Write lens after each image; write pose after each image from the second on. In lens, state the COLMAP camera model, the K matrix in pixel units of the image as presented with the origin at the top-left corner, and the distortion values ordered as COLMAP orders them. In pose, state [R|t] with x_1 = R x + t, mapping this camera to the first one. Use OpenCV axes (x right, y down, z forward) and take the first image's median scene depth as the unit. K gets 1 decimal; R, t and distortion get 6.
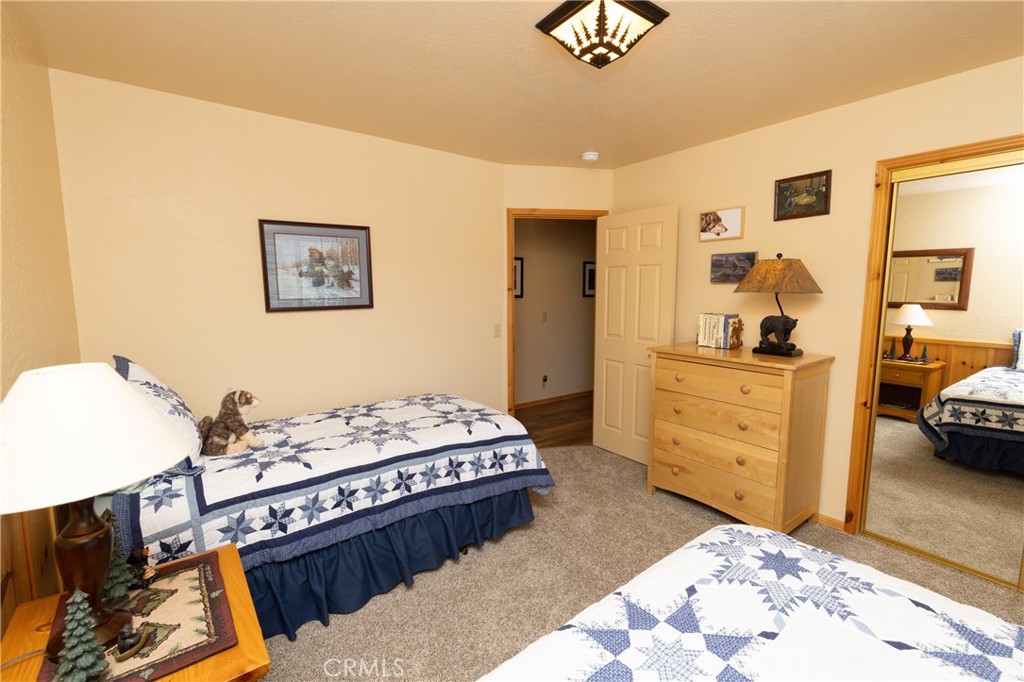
lens RADIAL K [[454.5, 0, 511.6], [0, 454.5, 338.1], [0, 0, 1]] dist [-0.005637, -0.000285]
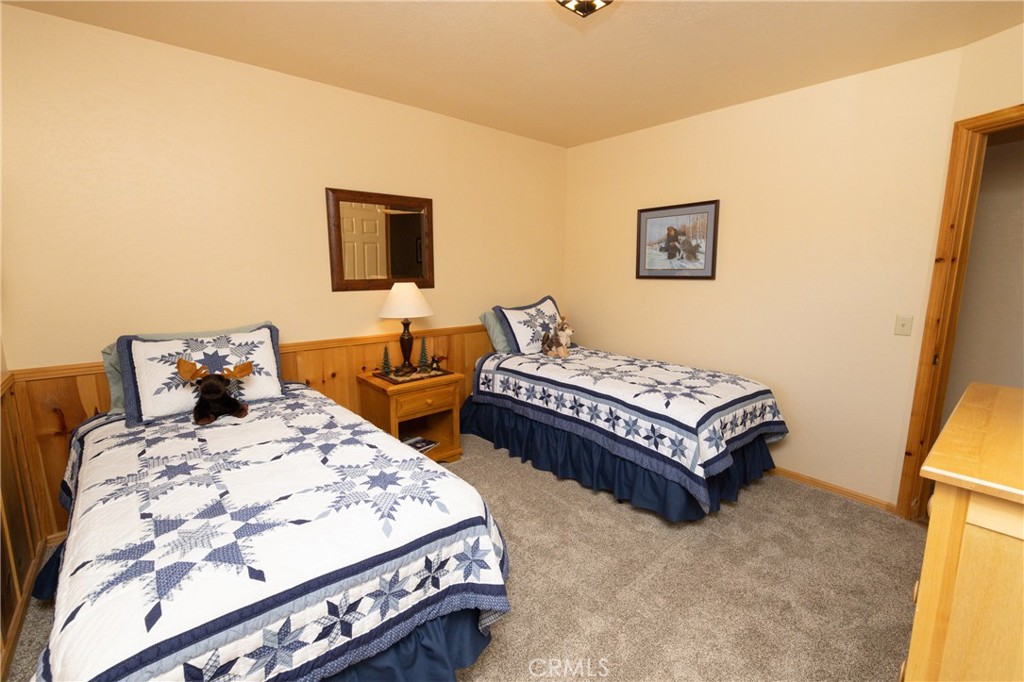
lens RADIAL K [[440.7, 0, 512.2], [0, 440.7, 341.6], [0, 0, 1]] dist [-0.002373, 0.000819]
pose [[0.049541, 0.172138, -0.983826, 0.776238], [-0.111181, 0.979864, 0.165846, -0.048847], [0.992565, 0.101167, 0.067682, 0.556365]]
